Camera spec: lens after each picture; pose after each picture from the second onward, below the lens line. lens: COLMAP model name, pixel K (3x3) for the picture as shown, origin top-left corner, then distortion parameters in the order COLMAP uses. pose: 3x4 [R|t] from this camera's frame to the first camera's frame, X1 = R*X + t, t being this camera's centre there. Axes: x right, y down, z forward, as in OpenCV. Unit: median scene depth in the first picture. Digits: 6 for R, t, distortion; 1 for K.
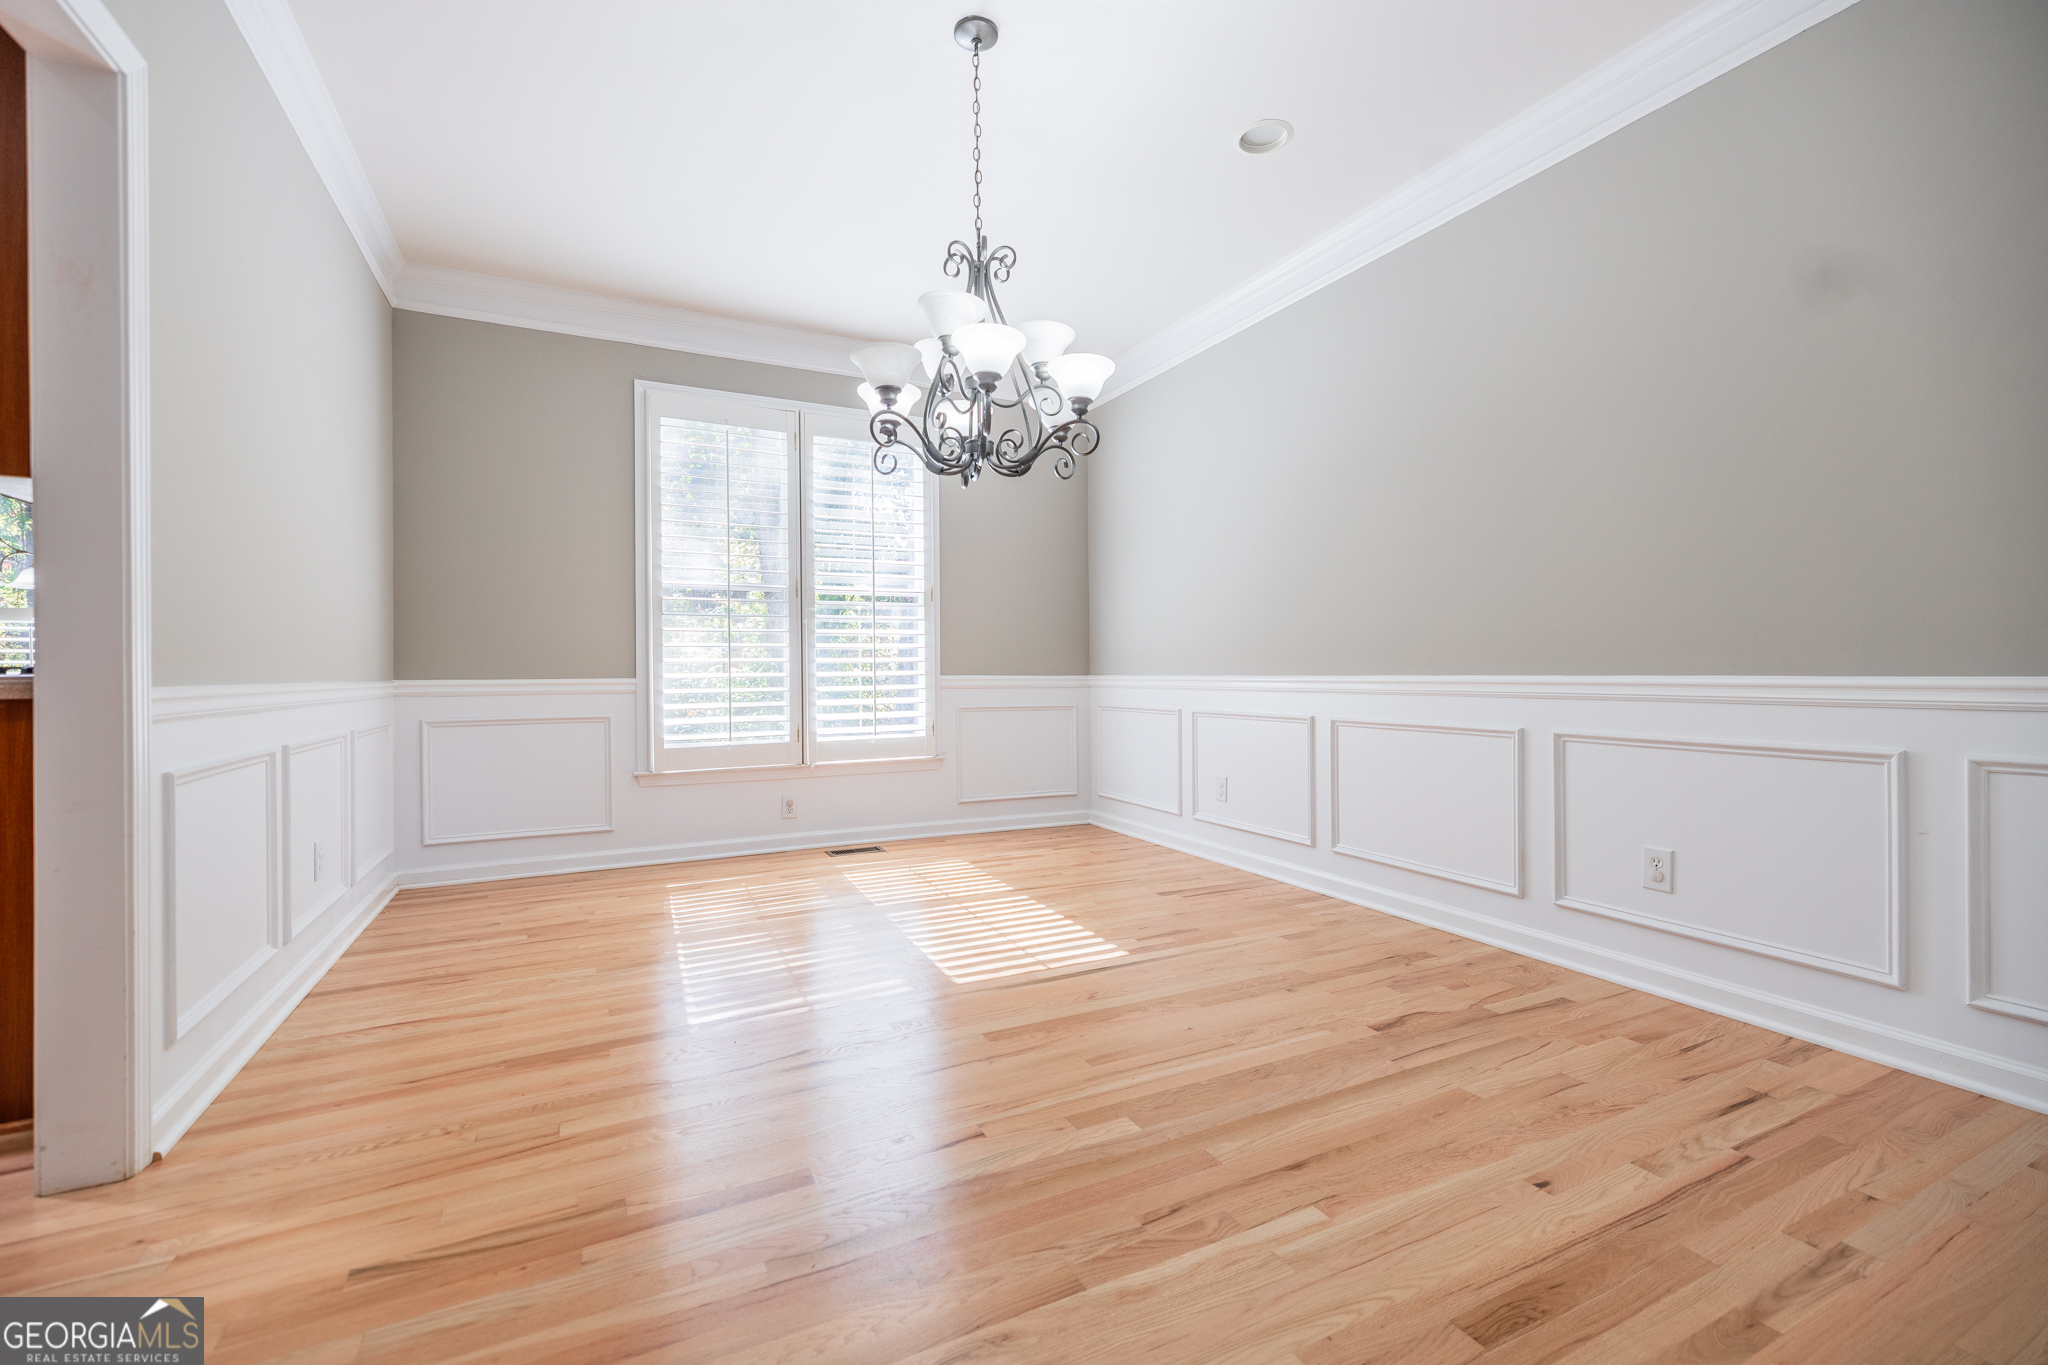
lens RADIAL K [[881.7, 0, 1037.8], [0, 881.7, 673.3], [0, 0, 1]] dist [-0.000064, 0.000073]
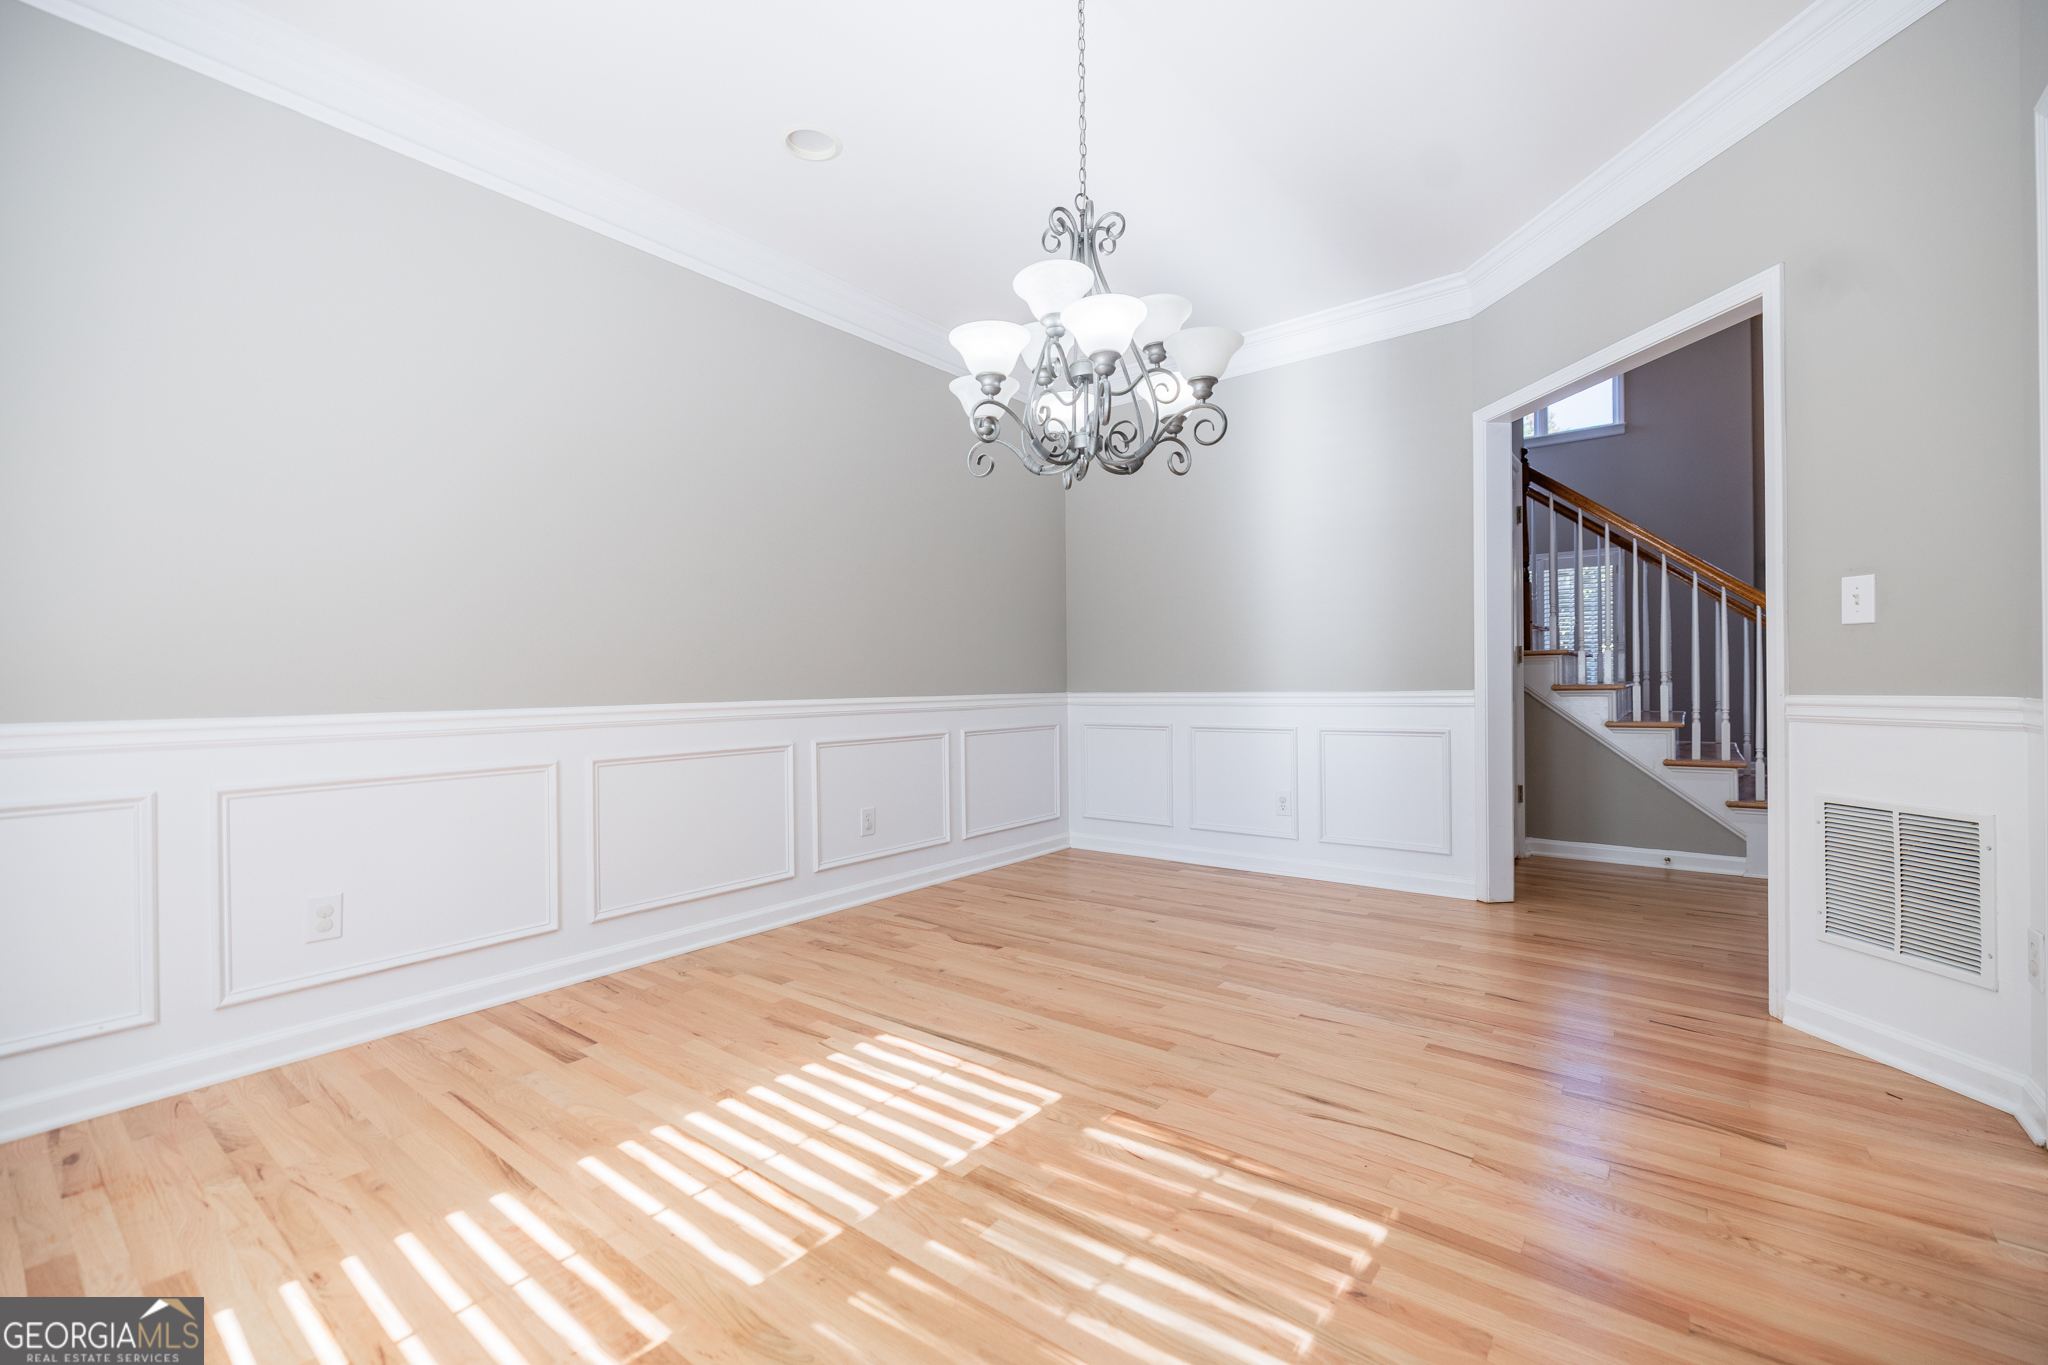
lens RADIAL K [[881.7, 0, 1010.1], [0, 881.7, 683.6], [0, 0, 1]] dist [-0.000064, 0.000073]
pose [[-0.429272, 0.010161, 0.903118, -0.745378], [0.016598, 0.999857, -0.003360, -0.012079], [-0.903023, 0.013547, -0.429379, 1.307408]]
